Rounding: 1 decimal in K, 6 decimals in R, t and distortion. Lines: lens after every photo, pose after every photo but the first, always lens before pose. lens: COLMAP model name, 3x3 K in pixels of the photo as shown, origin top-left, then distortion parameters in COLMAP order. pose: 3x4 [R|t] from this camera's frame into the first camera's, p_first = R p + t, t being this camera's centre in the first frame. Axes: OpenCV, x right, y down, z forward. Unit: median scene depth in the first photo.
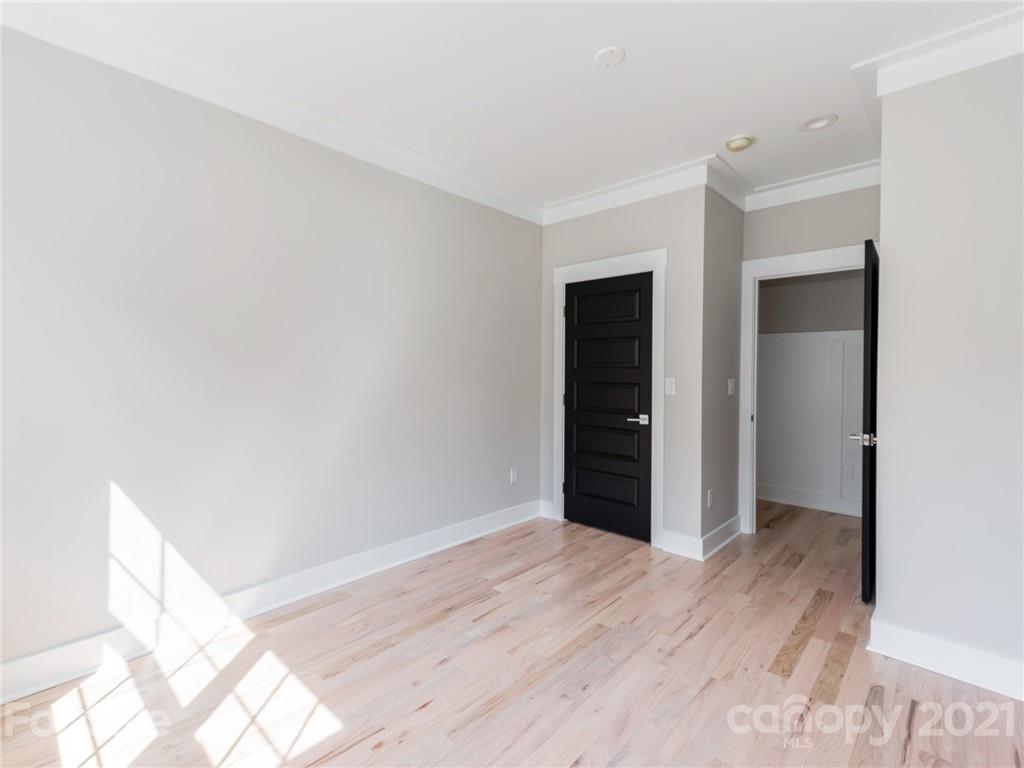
lens RADIAL K [[478.4, 0, 517.3], [0, 478.4, 376.2], [0, 0, 1]] dist [-0.002611, 0.001819]
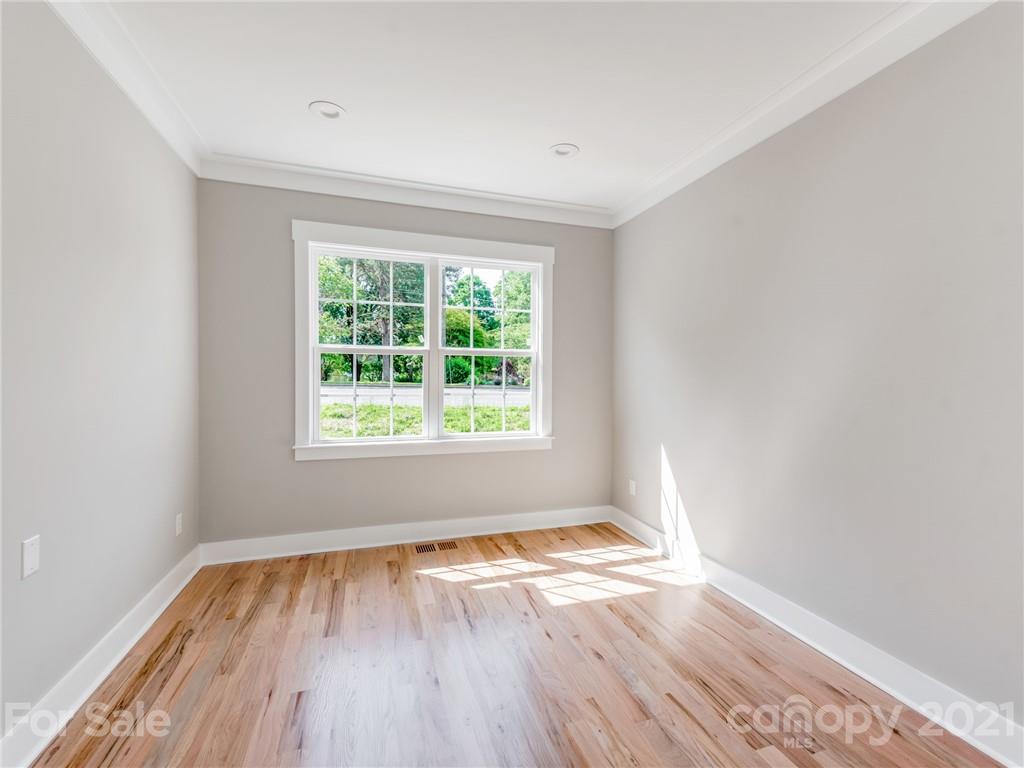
lens RADIAL K [[504.3, 0, 526.6], [0, 504.3, 380.4], [0, 0, 1]] dist [0.049194, -0.000031]
pose [[-0.510173, -0.003244, -0.860066, 0.902997], [-0.028965, 0.999490, 0.013411, -0.010724], [0.859584, 0.031753, -0.510007, 1.443877]]
